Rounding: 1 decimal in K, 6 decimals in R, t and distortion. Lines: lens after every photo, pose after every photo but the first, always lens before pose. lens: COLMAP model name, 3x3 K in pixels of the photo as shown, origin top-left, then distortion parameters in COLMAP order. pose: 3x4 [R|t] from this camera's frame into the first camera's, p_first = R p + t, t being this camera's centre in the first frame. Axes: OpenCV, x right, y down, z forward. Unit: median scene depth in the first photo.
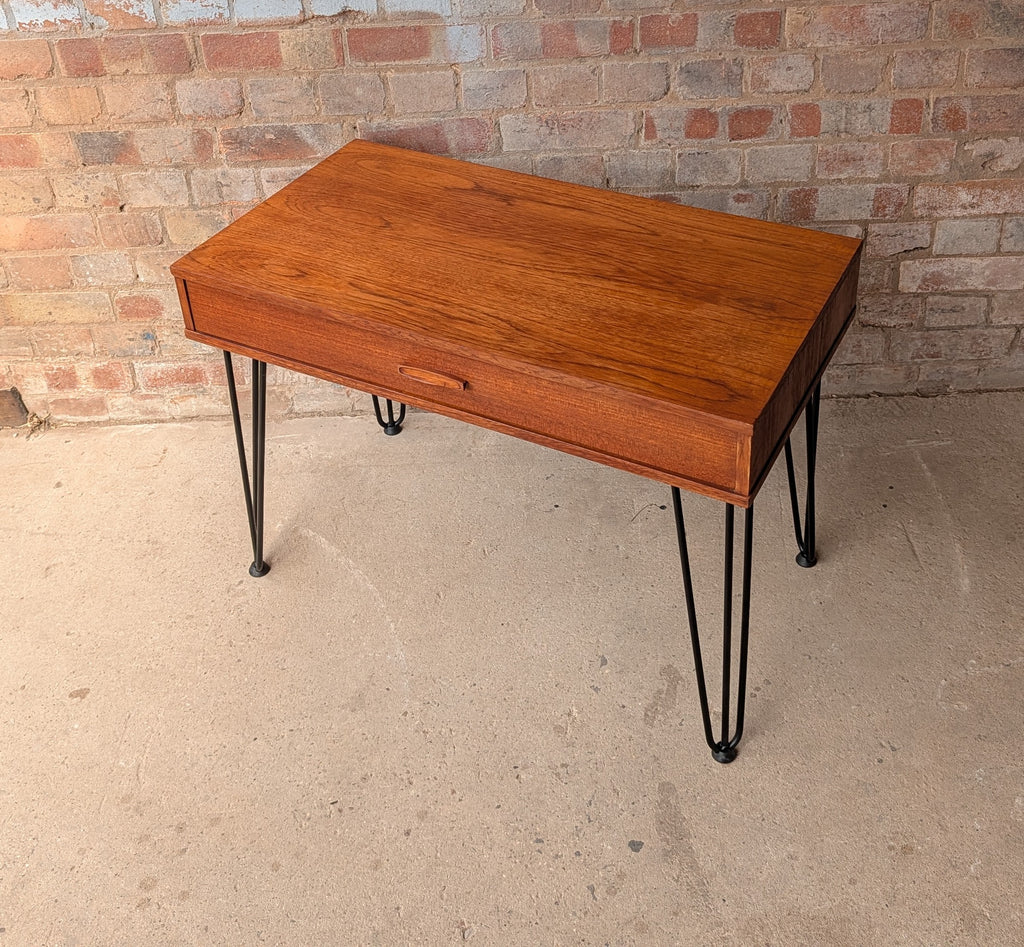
lens RADIAL K [[1215.1, 0, 529.9], [0, 1215.1, 264.5], [0, 0, 1]] dist [-0.011944, 0.000000]
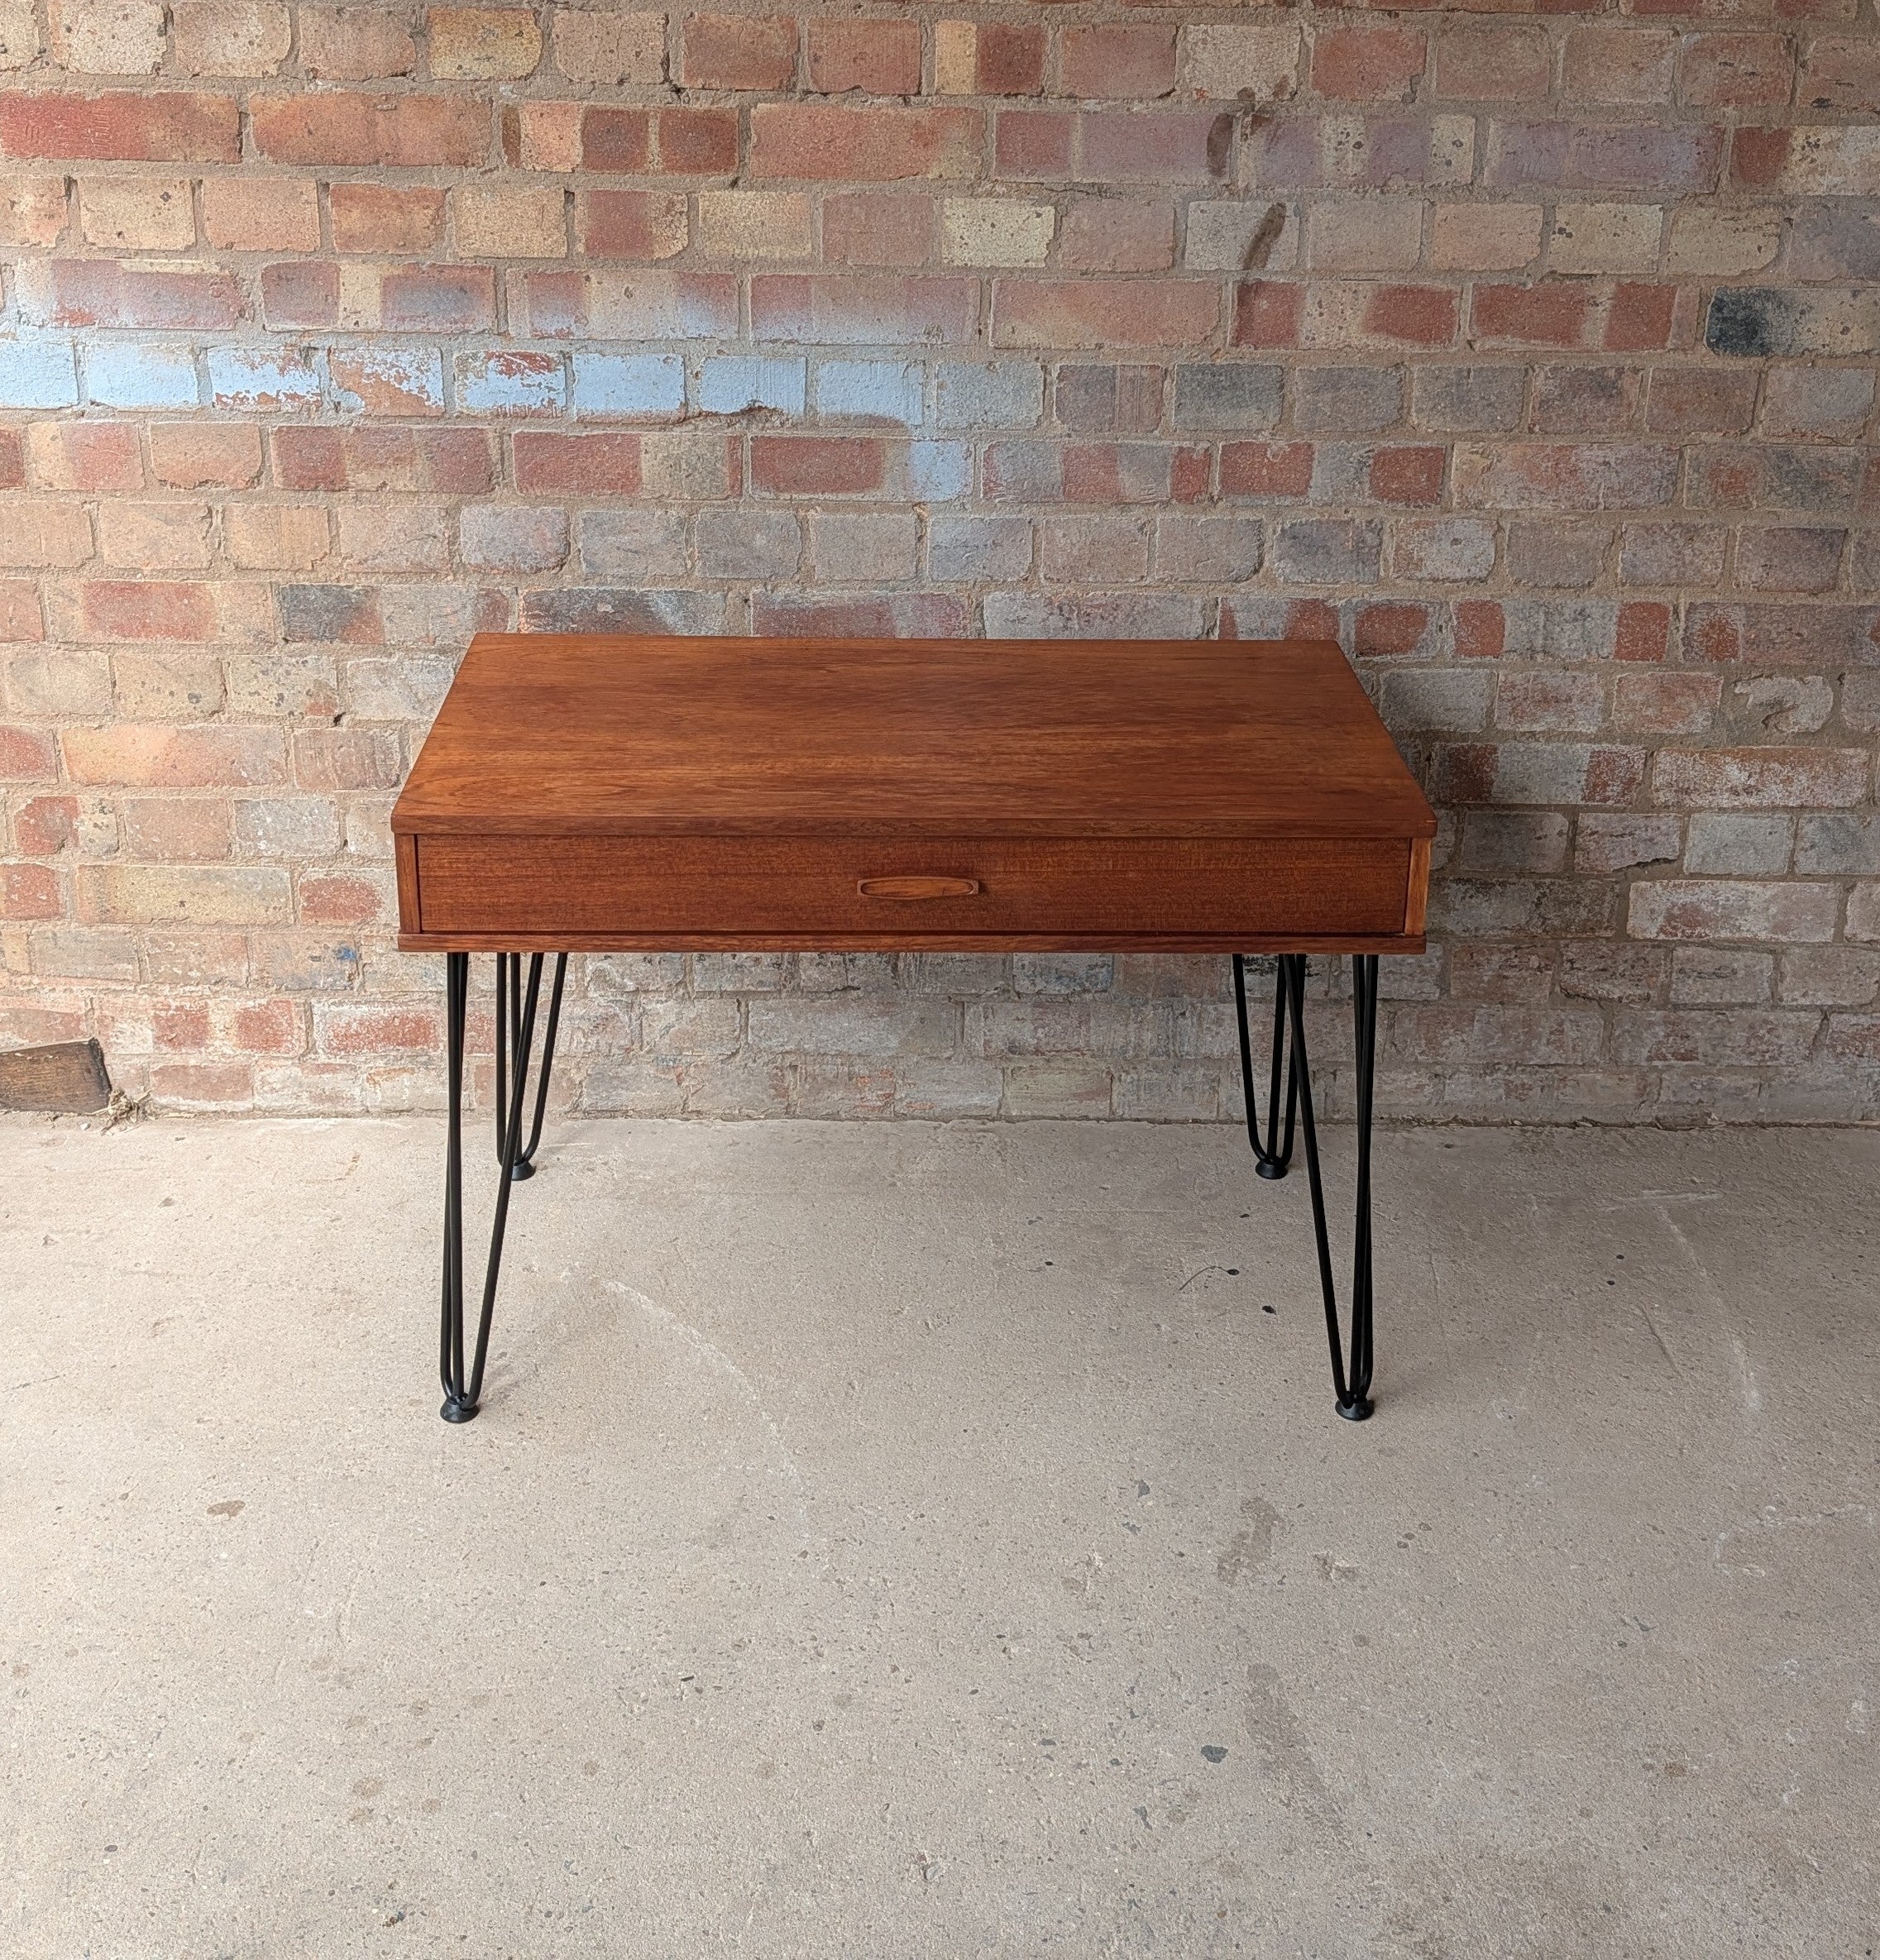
lens RADIAL K [[2334.5, 0, 963.6], [0, 2334.5, 684.3], [0, 0, 1]] dist [-0.012129, 0.000000]
pose [[0.997853, 0.053825, 0.037318, -0.078420], [-0.045642, 0.980098, -0.193197, 0.151921], [-0.046974, 0.191079, 0.980450, -0.145354]]
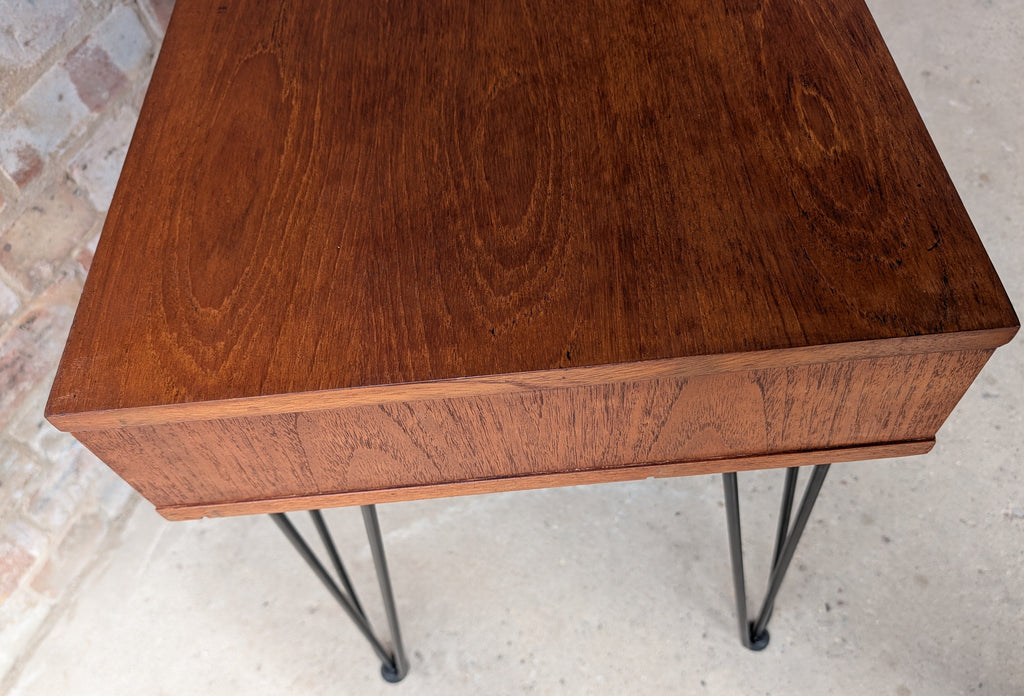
lens RADIAL K [[783.1, 0, 540.0], [0, 783.1, 409.9], [0, 0, 1]] dist [-0.023954, -0.000489]
pose [[0.376209, -0.789558, 0.484836, -0.311940], [0.530711, 0.612564, 0.585757, -0.046161], [-0.759482, 0.036941, 0.649479, 0.641073]]
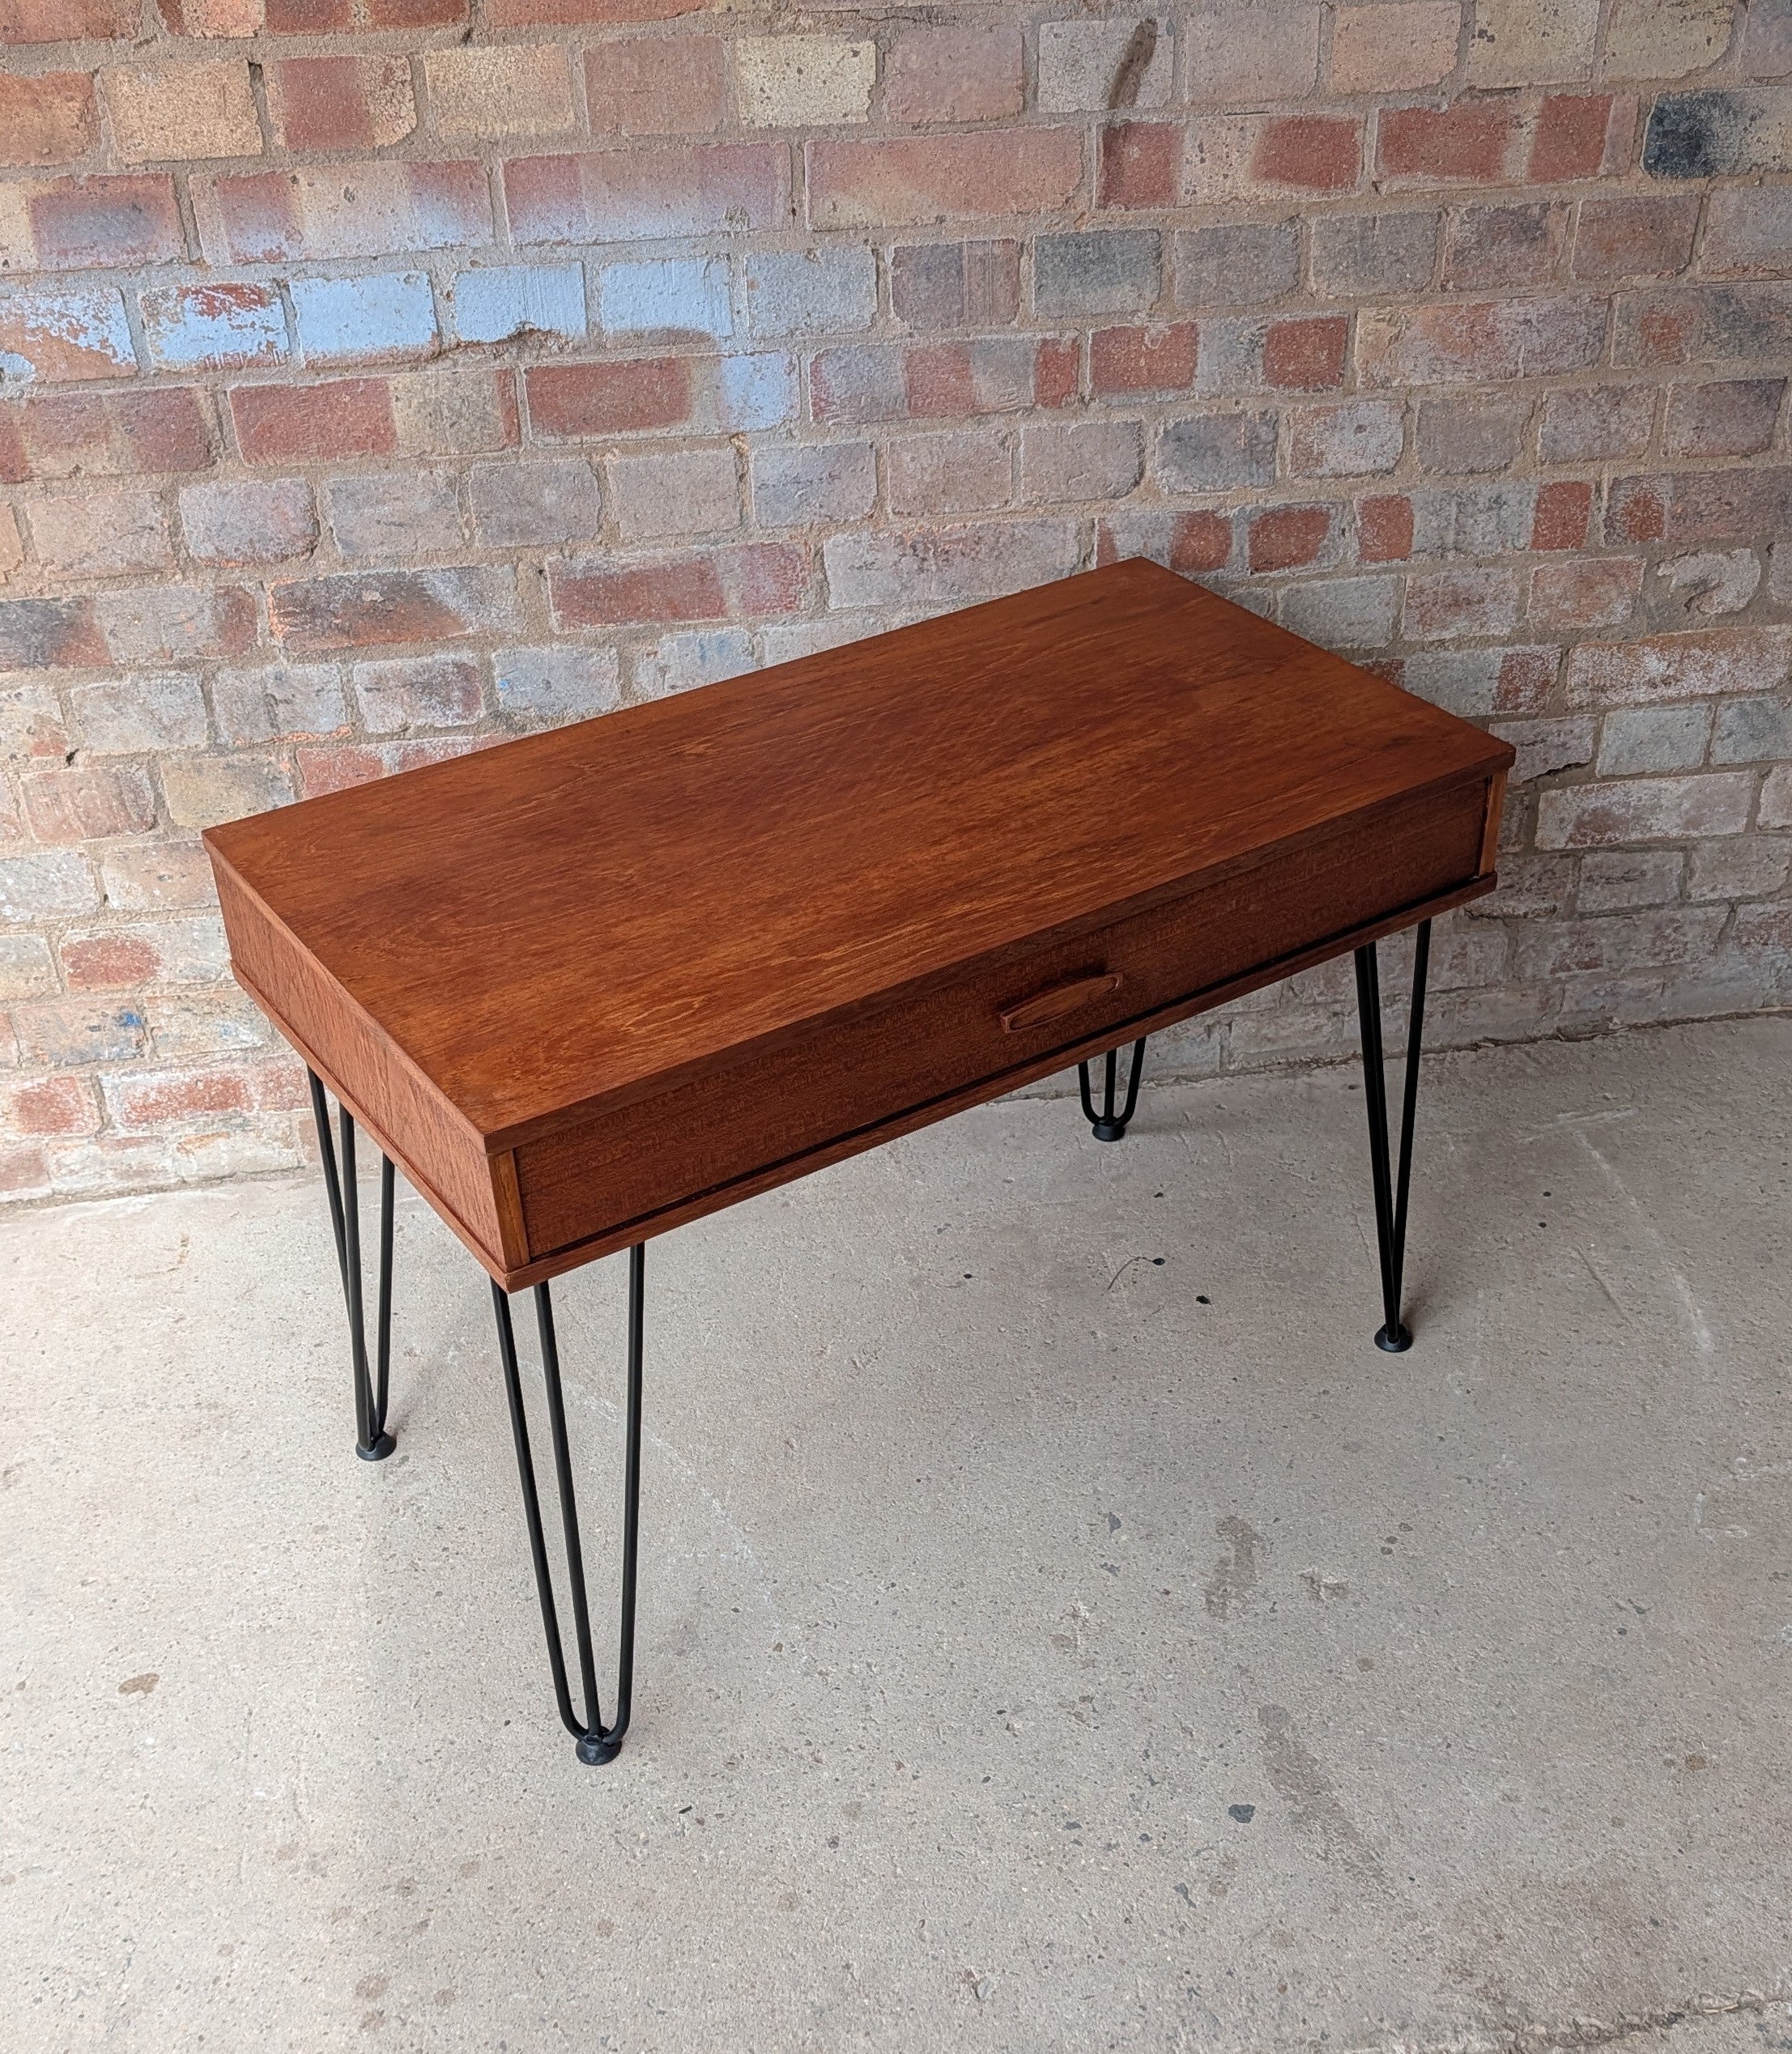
lens RADIAL K [[2287.8, 0, 956.5], [0, 2287.8, 1191.1], [0, 0, 1]] dist [-0.028183, 0.000000]
pose [[0.985064, -0.076579, 0.154224, -0.143265], [0.059307, 0.991750, 0.113644, 0.048018], [-0.161655, -0.102800, 0.981478, 0.003734]]
